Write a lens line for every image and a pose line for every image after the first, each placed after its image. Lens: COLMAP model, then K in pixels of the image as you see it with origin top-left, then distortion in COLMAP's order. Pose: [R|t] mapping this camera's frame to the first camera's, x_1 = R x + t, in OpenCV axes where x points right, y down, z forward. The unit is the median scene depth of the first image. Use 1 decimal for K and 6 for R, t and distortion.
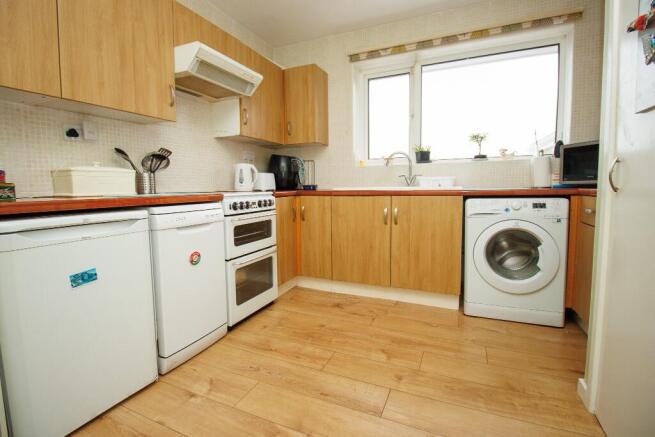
lens RADIAL K [[302.1, 0, 326.2], [0, 302.1, 211.4], [0, 0, 1]] dist [0.000275, -0.012535]
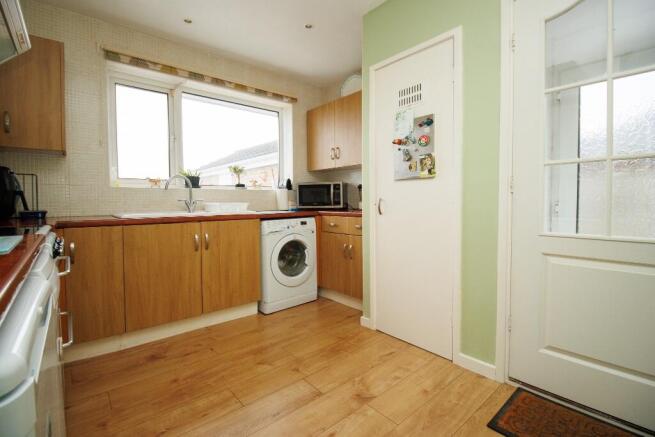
lens RADIAL K [[302.1, 0, 326.2], [0, 302.1, 211.4], [0, 0, 1]] dist [0.000275, -0.012535]
pose [[0.431319, -0.021848, 0.901935, -0.516258], [0.076142, 0.997022, -0.012261, -0.042475], [-0.898981, 0.073963, 0.431697, 0.203351]]
